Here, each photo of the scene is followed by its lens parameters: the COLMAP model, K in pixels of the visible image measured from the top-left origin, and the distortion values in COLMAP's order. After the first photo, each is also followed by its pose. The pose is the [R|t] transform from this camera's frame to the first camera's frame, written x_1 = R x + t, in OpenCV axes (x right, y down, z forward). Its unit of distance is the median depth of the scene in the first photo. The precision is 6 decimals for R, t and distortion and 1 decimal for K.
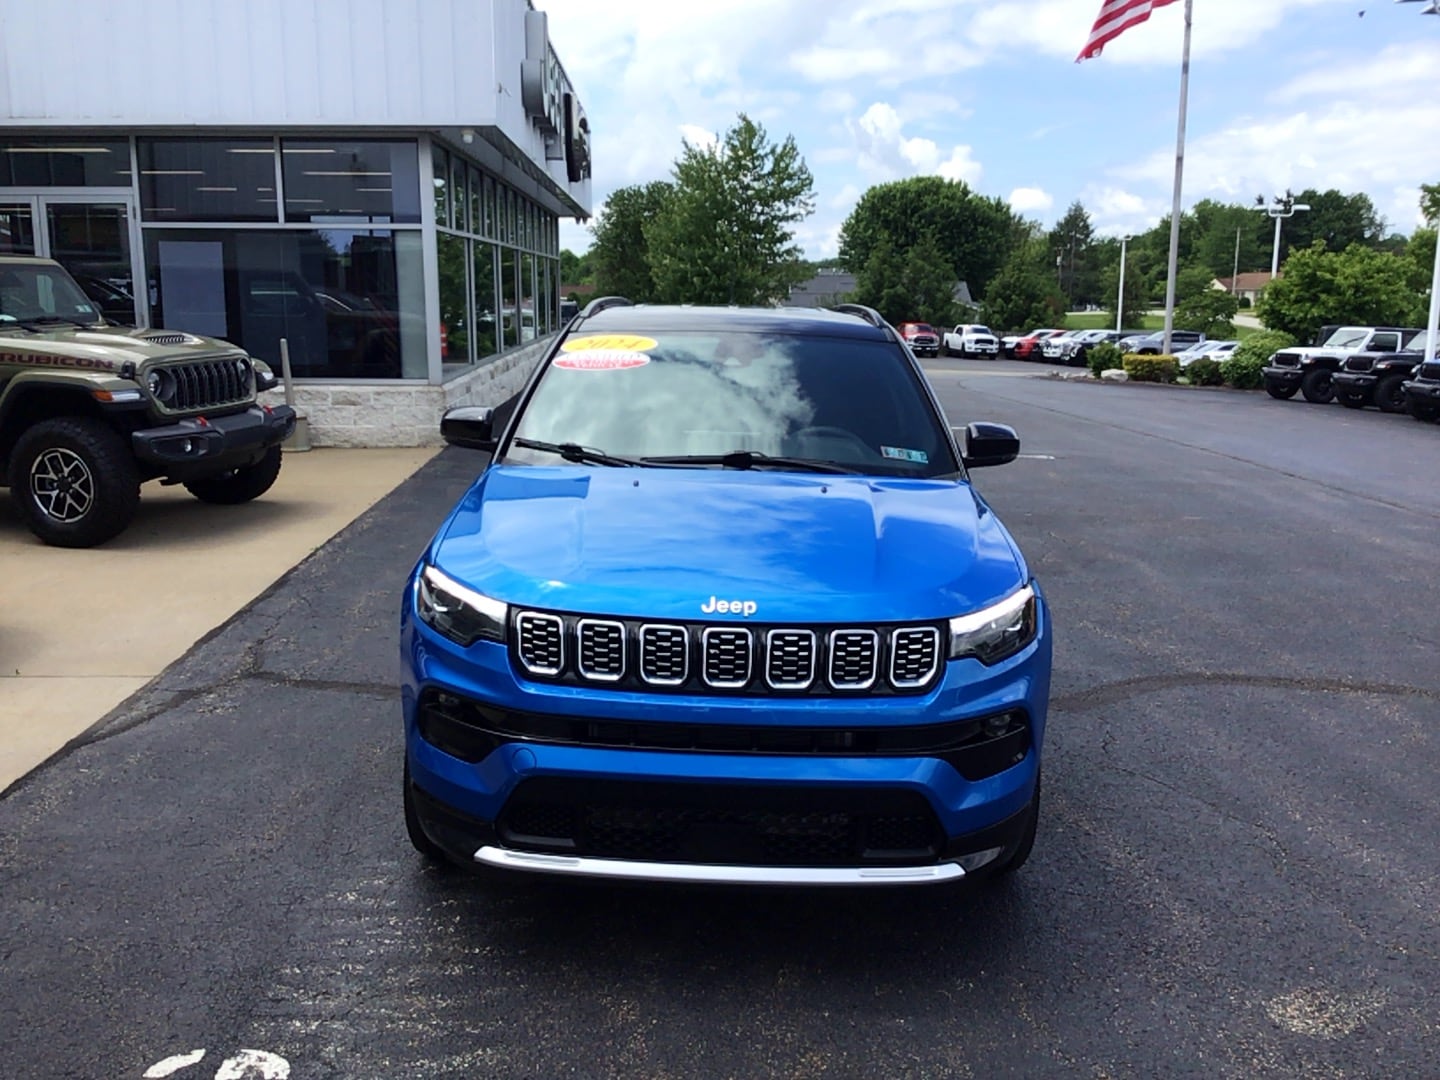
lens RADIAL K [[1308.9, 0, 717.4], [0, 1308.9, 545.2], [0, 0, 1]] dist [0.100598, -0.200517]
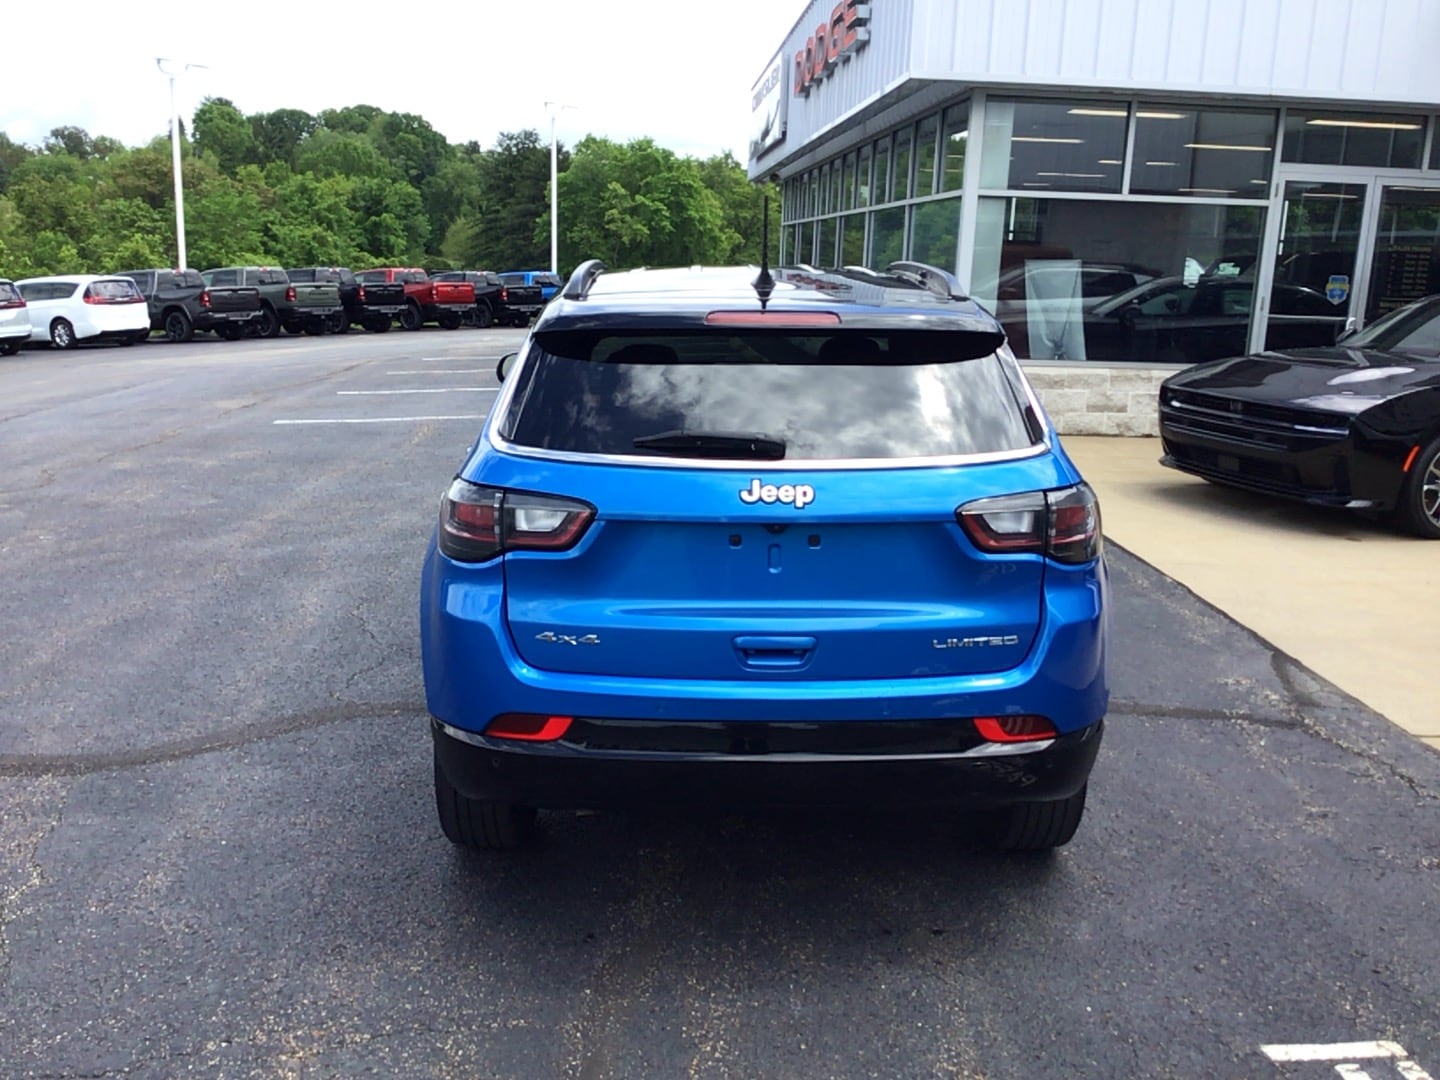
lens RADIAL K [[1308.9, 0, 717.4], [0, 1308.9, 545.2], [0, 0, 1]] dist [0.100598, -0.200517]
pose [[-0.999168, -0.032509, -0.024618, 0.003186], [-0.039677, 0.914408, 0.402844, -0.024596], [0.009415, 0.403485, -0.914938, 0.126715]]
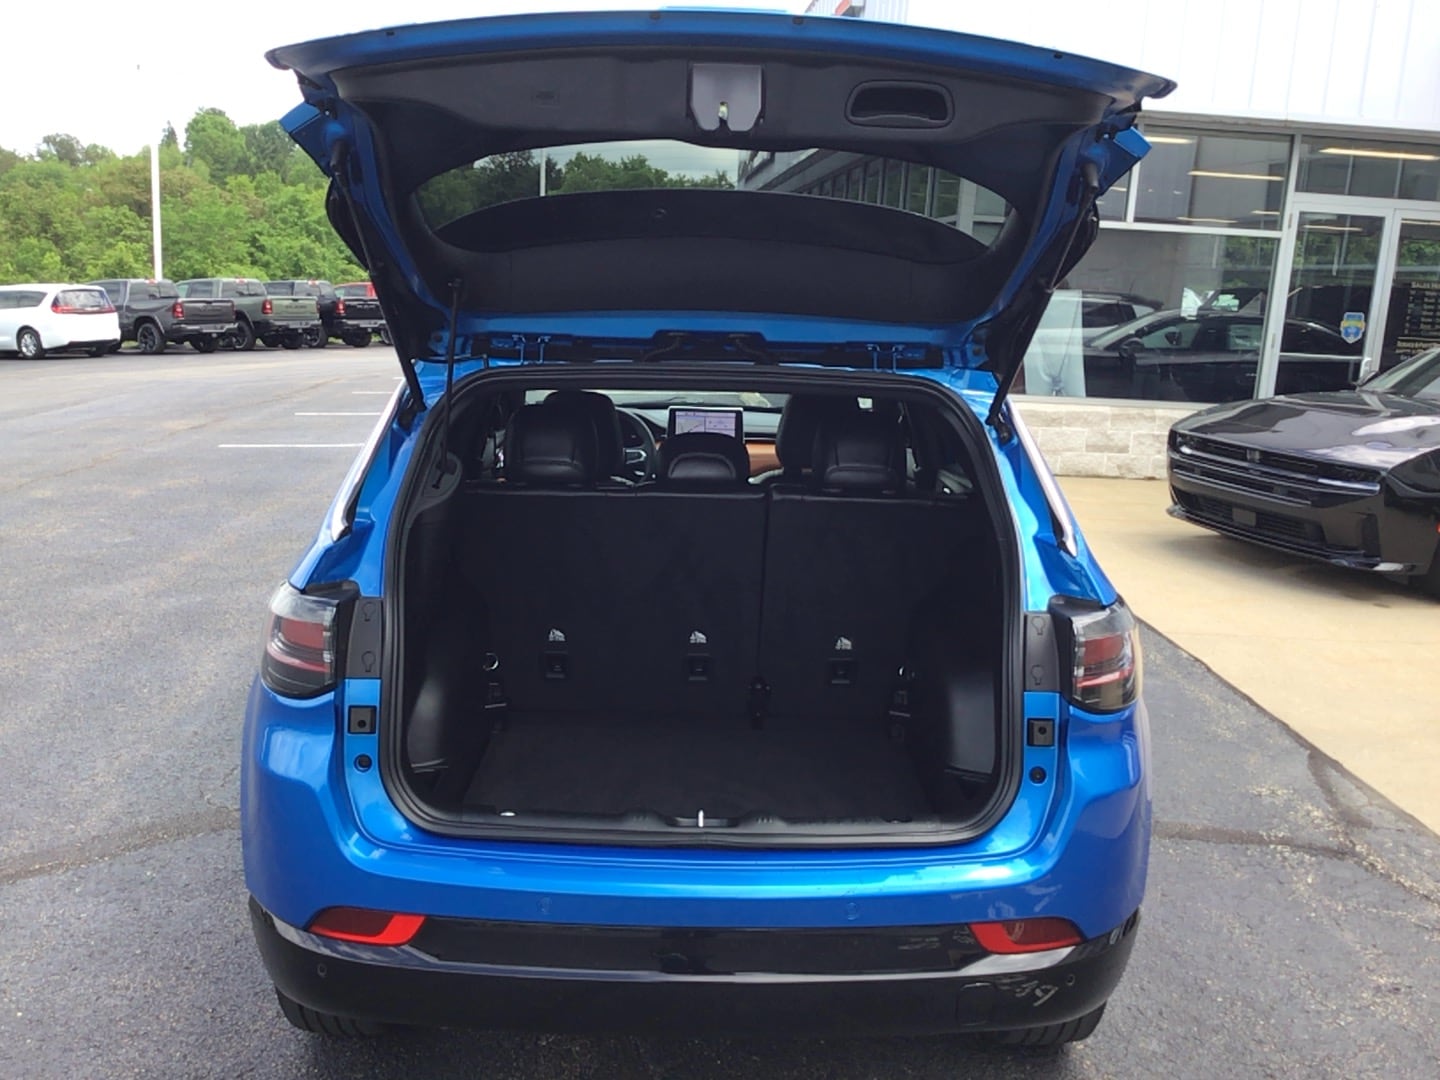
lens RADIAL K [[1315.6, 0, 720.0], [0, 1315.6, 540.0], [0, 0, 1]] dist [0.081437, -0.159534]
pose [[-0.998126, -0.050242, -0.034925, 0.001417], [-0.059835, 0.920844, 0.385314, -0.023084], [0.012802, 0.386682, -0.922124, 0.116819]]
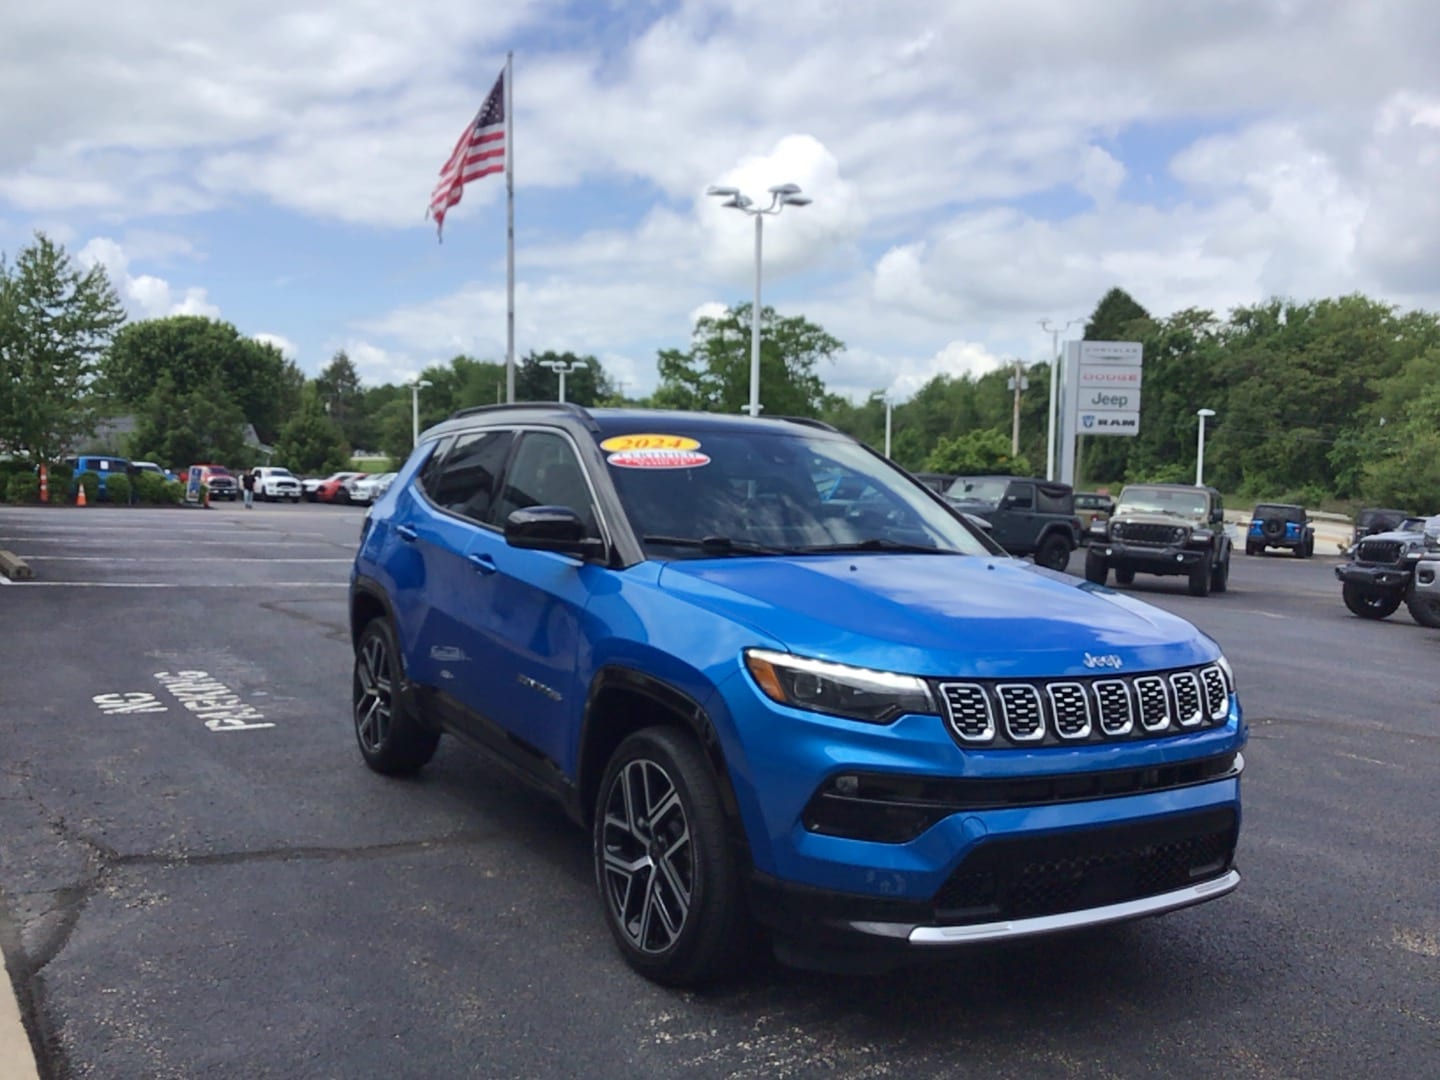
lens RADIAL K [[1315.6, 0, 720.0], [0, 1315.6, 540.0], [0, 0, 1]] dist [0.081437, -0.159534]
pose [[0.854223, -0.028550, 0.519123, -0.033143], [0.087041, 0.992252, -0.088658, 0.000663], [-0.512569, 0.120918, 0.850089, 0.008238]]
